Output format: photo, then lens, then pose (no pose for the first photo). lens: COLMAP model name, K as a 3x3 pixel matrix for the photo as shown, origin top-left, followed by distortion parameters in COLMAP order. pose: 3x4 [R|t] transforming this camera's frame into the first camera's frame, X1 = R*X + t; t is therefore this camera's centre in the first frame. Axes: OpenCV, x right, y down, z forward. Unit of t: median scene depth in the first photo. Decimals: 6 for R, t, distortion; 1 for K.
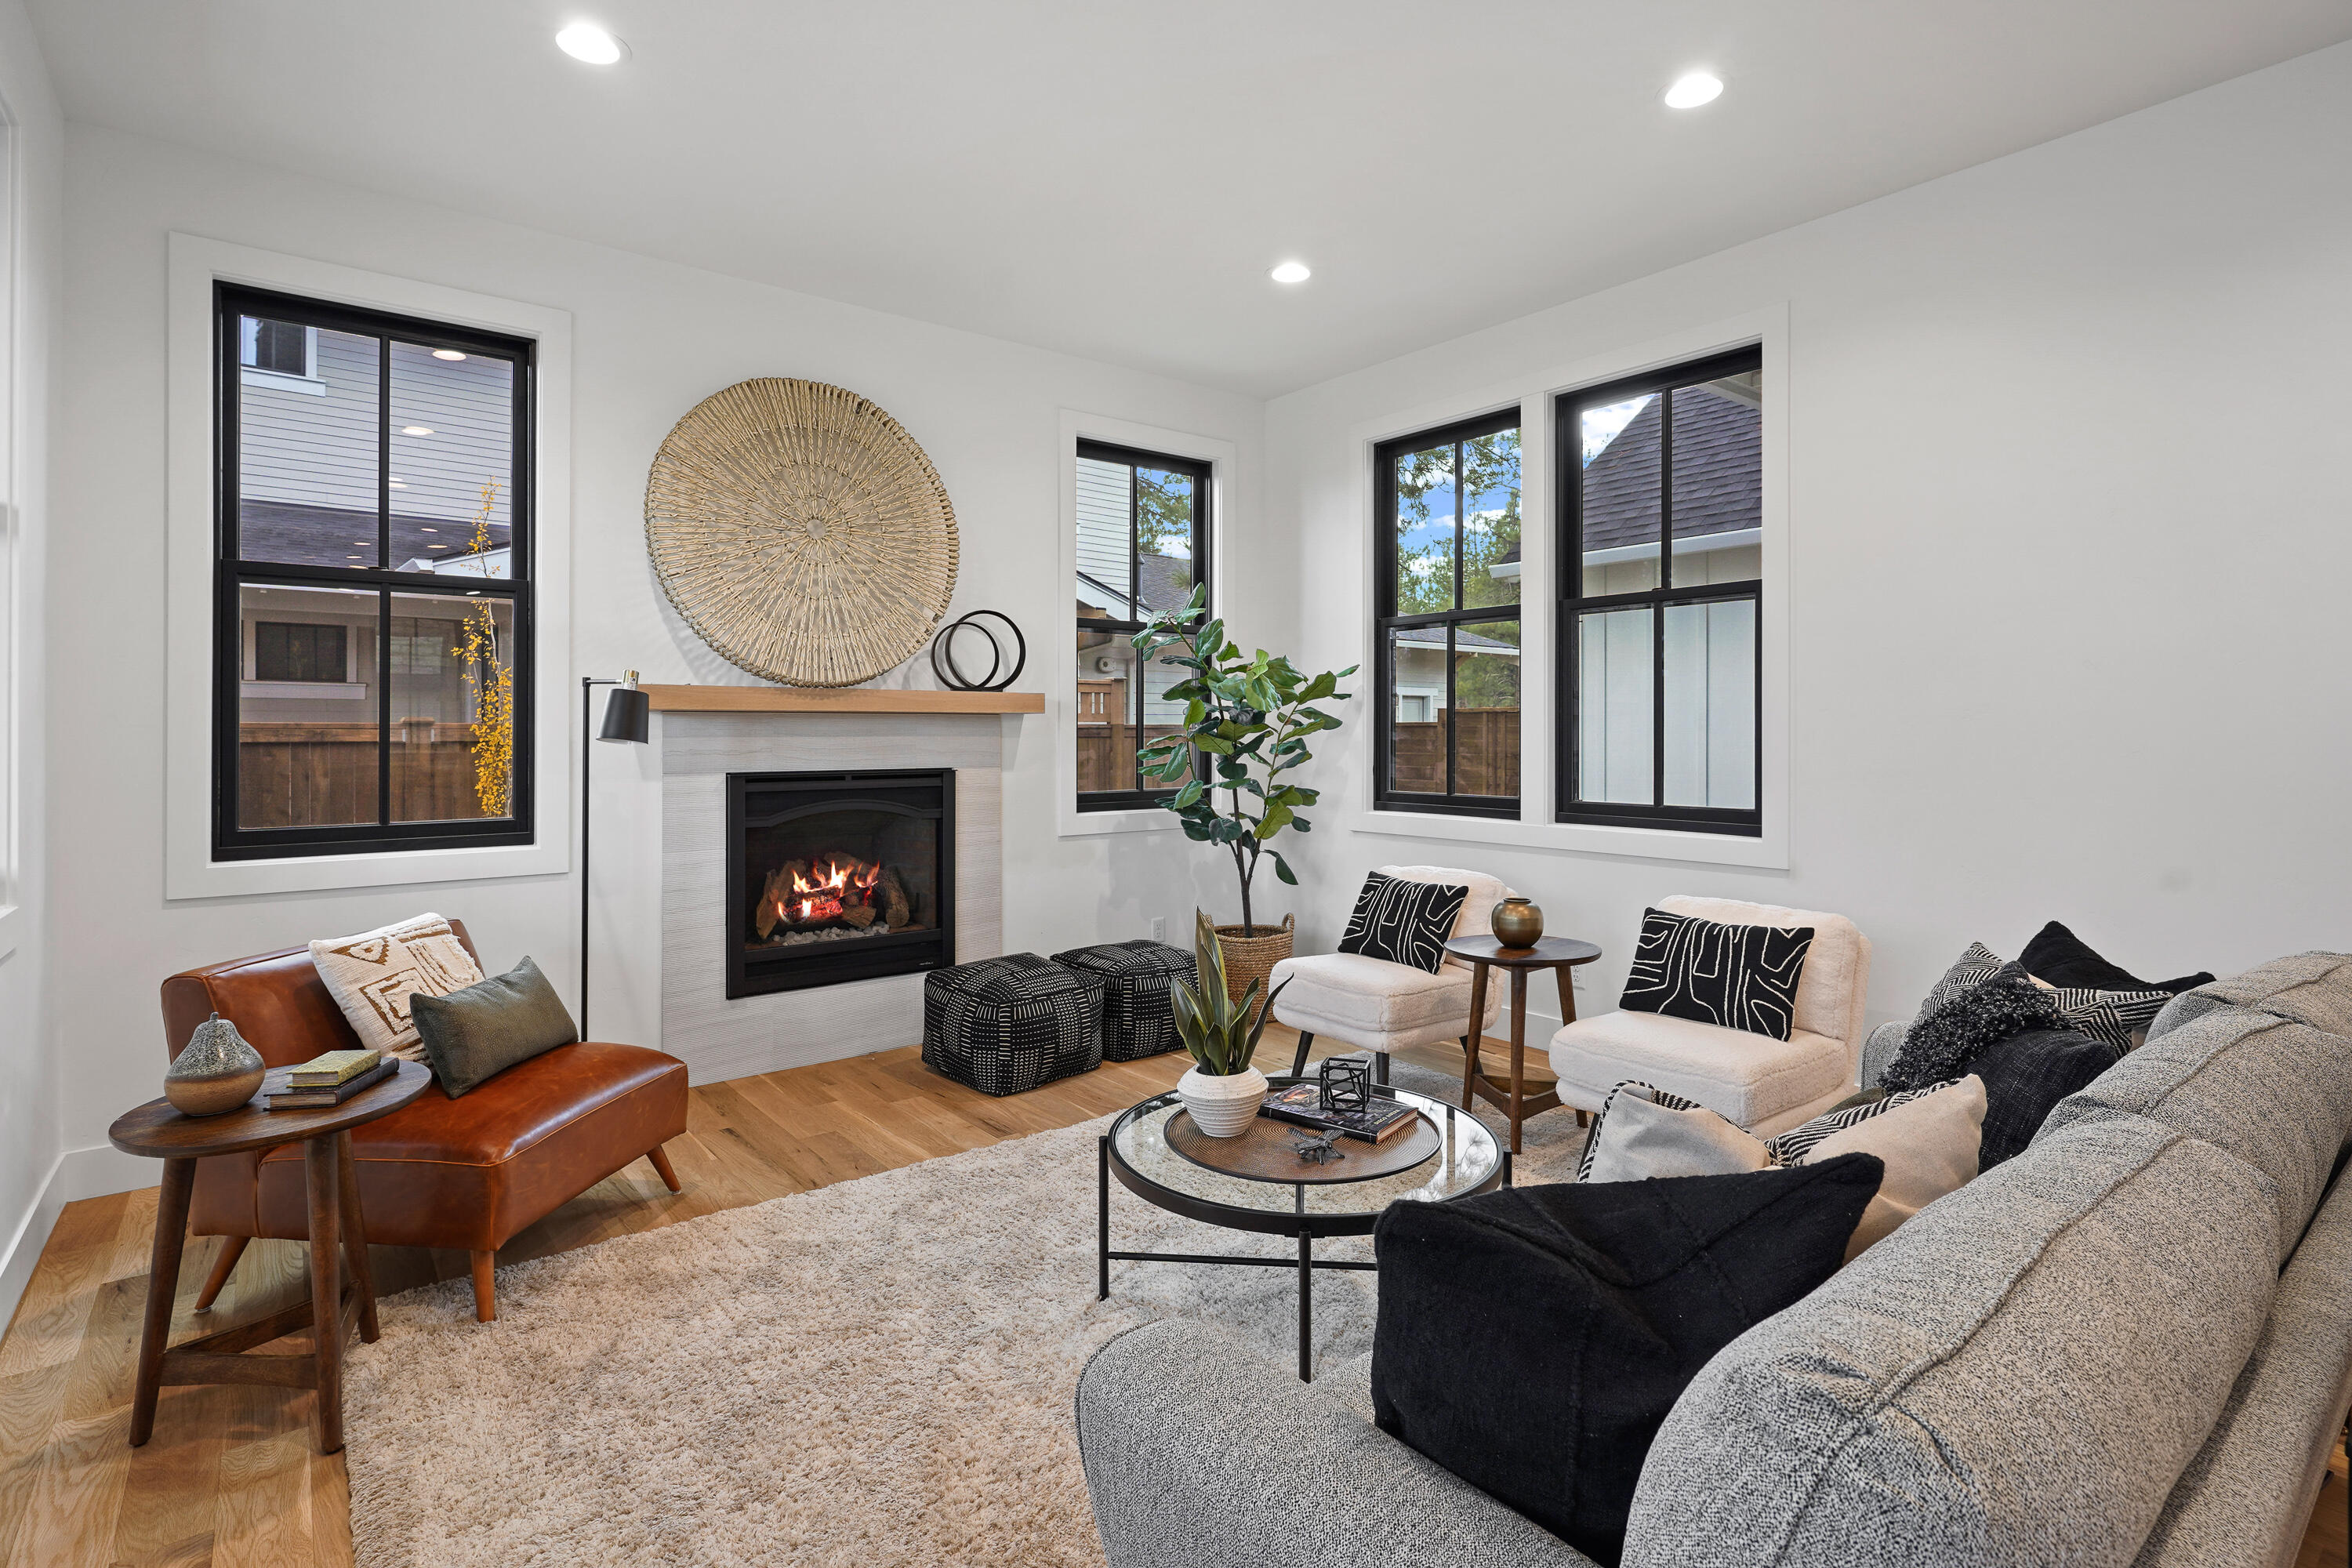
lens RADIAL K [[1156.6, 0, 1192.8], [0, 1156.6, 731.5], [0, 0, 1]] dist [-0.009768, 0.001913]
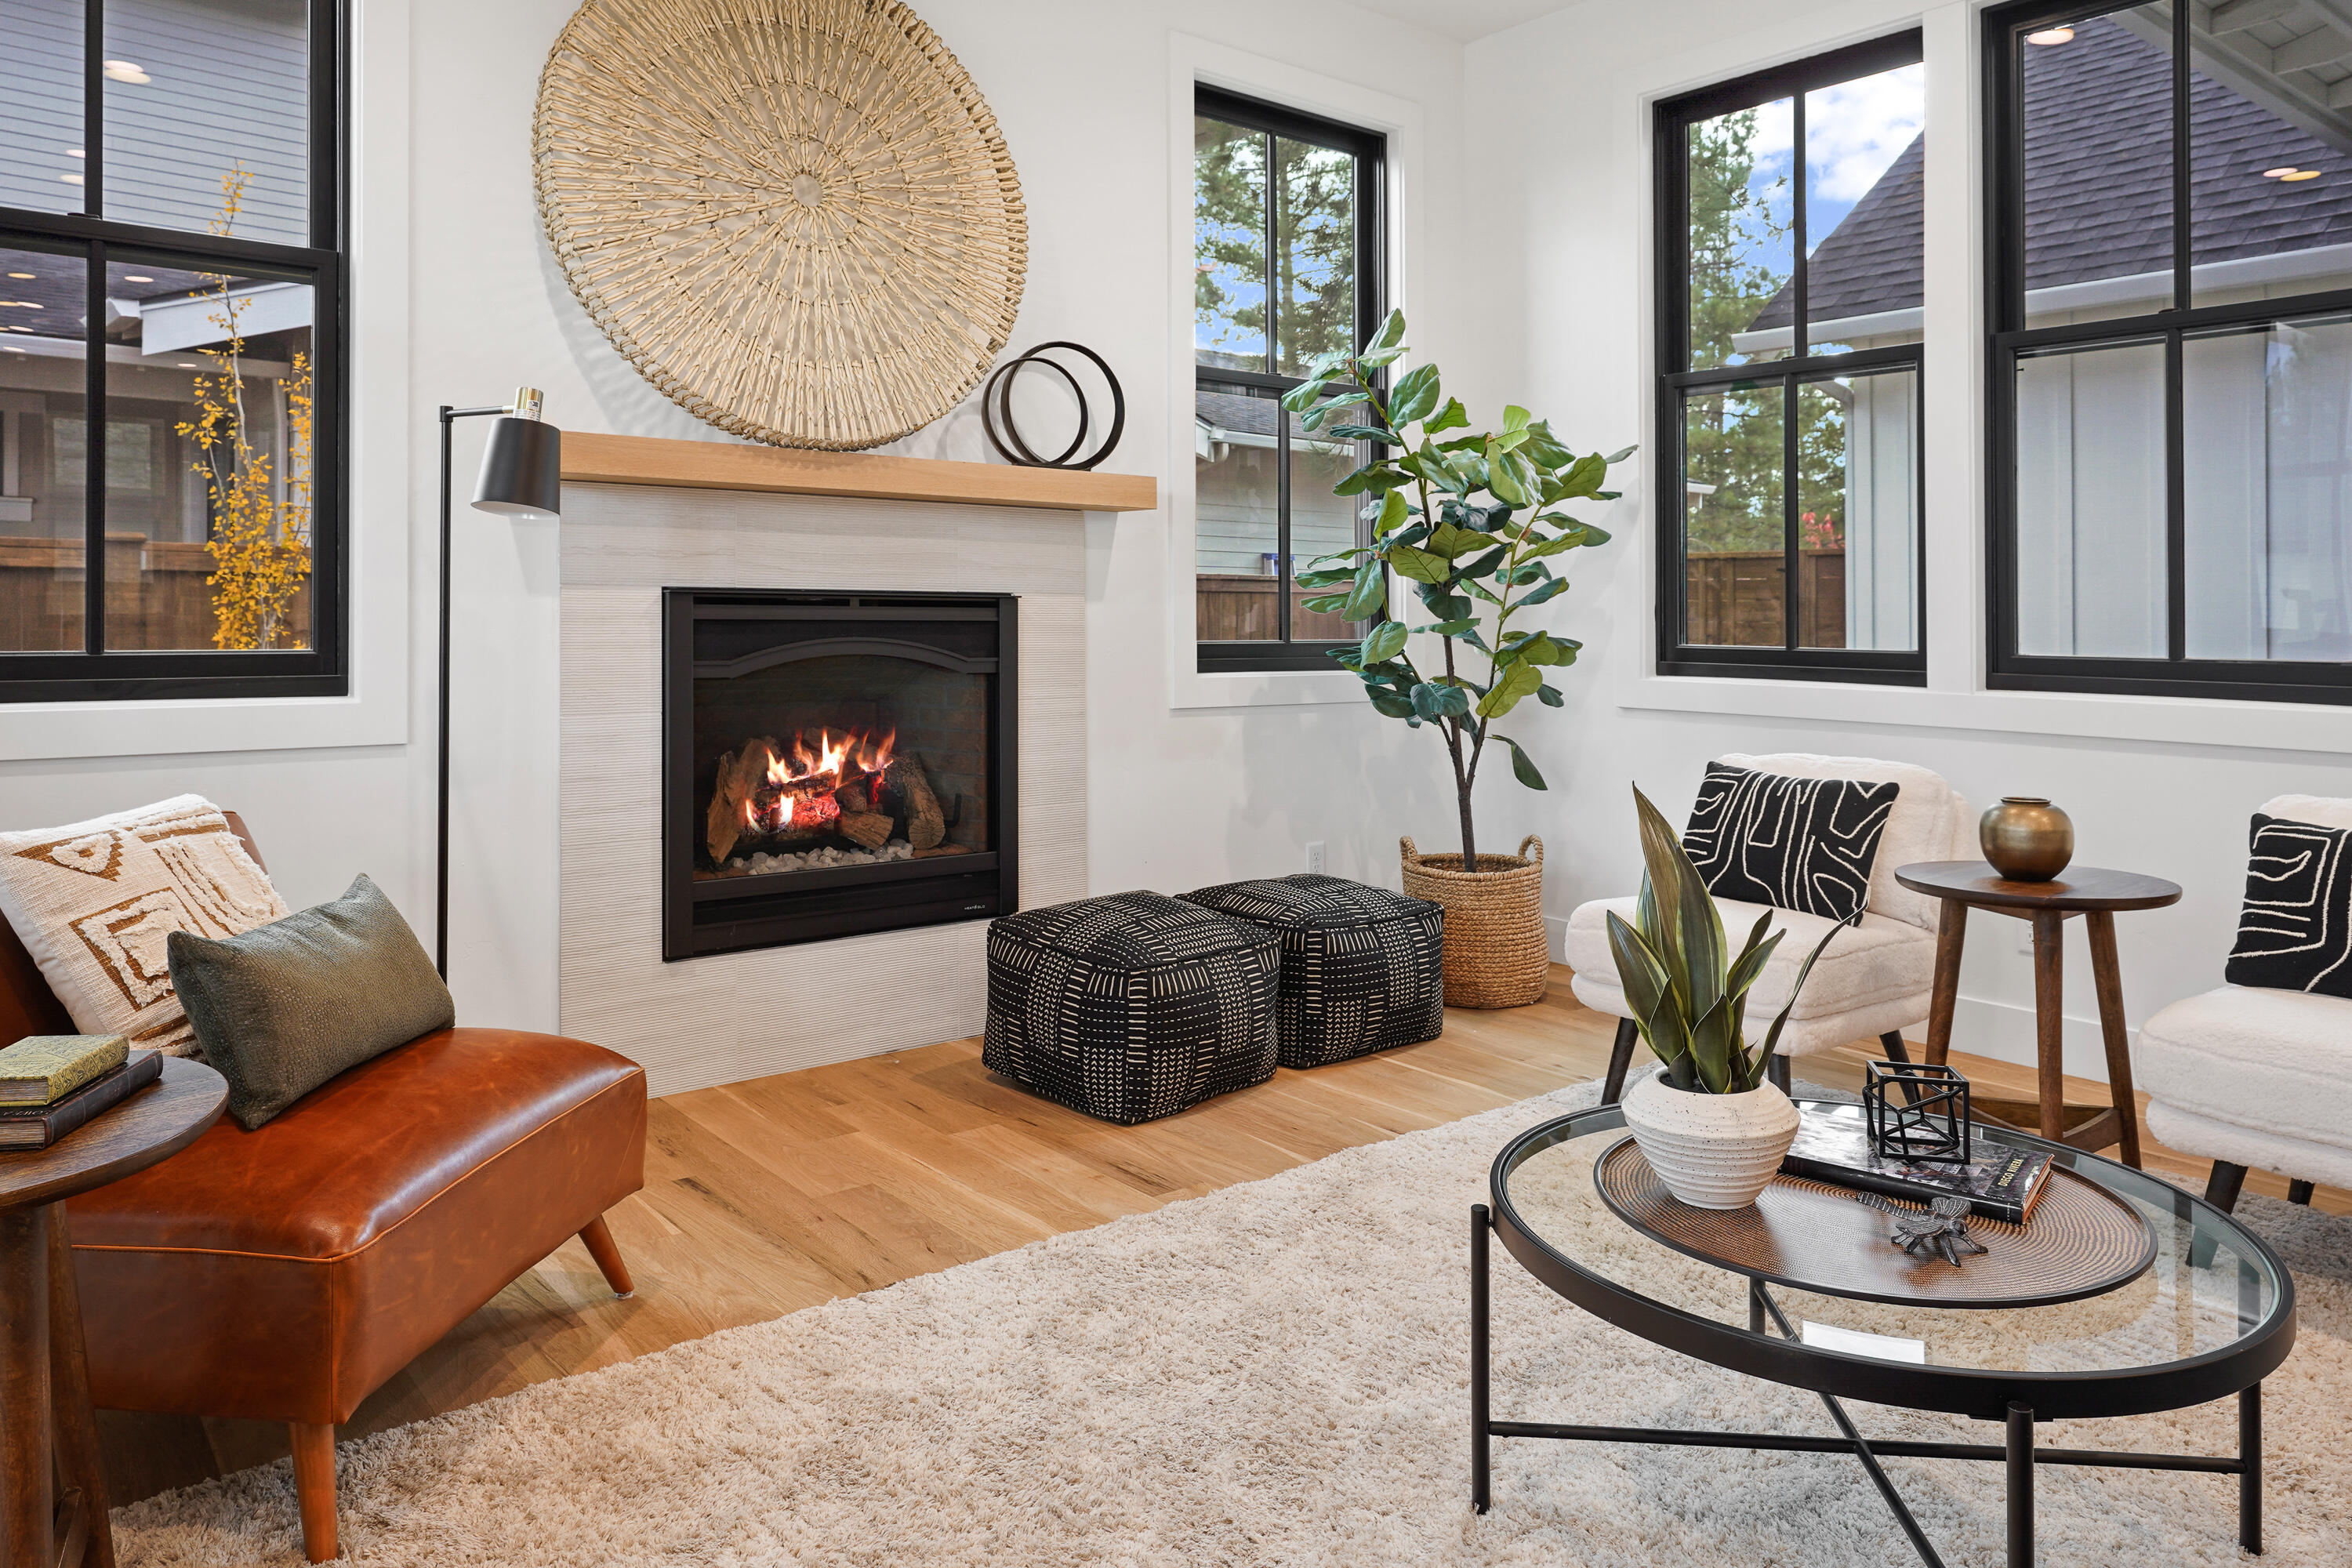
lens RADIAL K [[1633.3, 0, 1228.0], [0, 1633.3, 620.7], [0, 0, 1]] dist [0.002040, -0.008350]
pose [[0.999857, 0.010085, 0.013565, -0.122989], [-0.010208, 0.999908, 0.008979, 0.043858], [-0.013473, -0.009116, 0.999868, 0.146860]]
